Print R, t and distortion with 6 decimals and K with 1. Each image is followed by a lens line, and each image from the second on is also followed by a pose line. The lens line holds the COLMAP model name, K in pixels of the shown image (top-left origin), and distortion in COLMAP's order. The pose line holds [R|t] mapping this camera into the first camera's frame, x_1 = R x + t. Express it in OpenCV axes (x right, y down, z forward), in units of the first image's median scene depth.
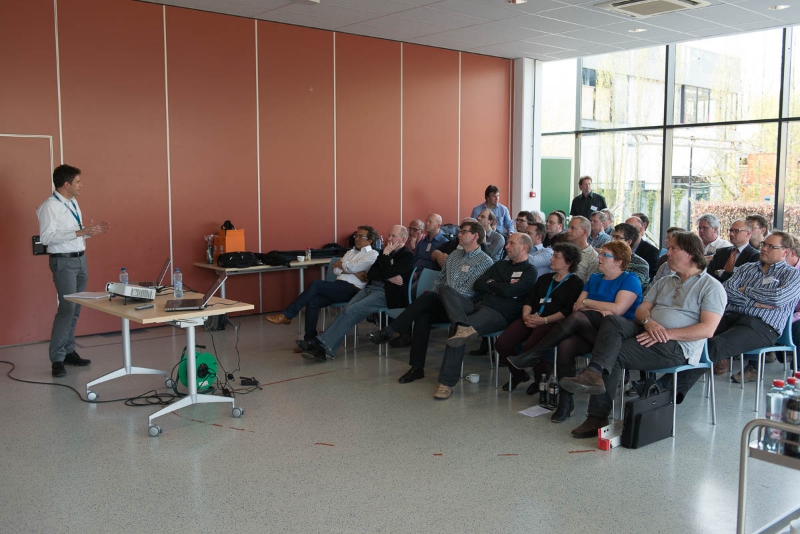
lens RADIAL K [[780.6, 0, 400.0], [0, 780.6, 267.0], [0, 0, 1]] dist [0.169552, -0.452149]
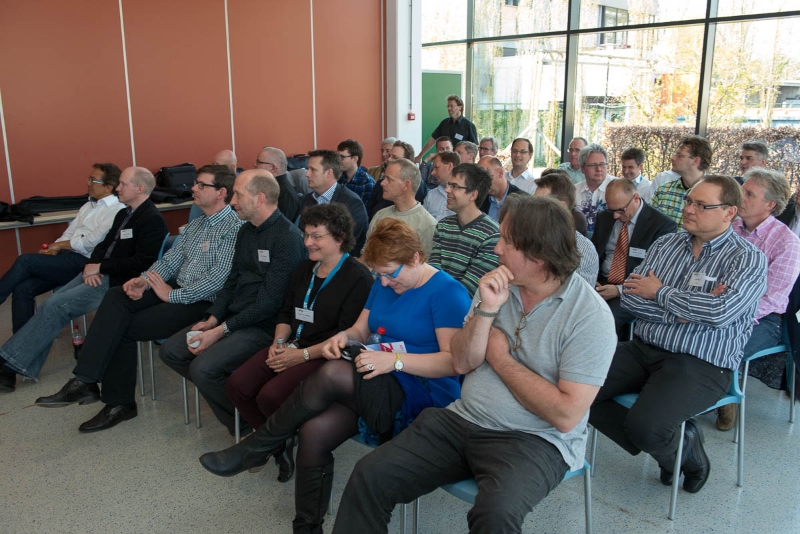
lens RADIAL K [[753.5, 0, 400.0], [0, 753.5, 267.0], [0, 0, 1]] dist [0.055374, -0.000944]
pose [[0.996246, -0.021579, 0.083832, 0.087764], [0.012653, 0.994330, 0.105585, -0.019789], [-0.085635, -0.104128, 0.990870, 0.204389]]
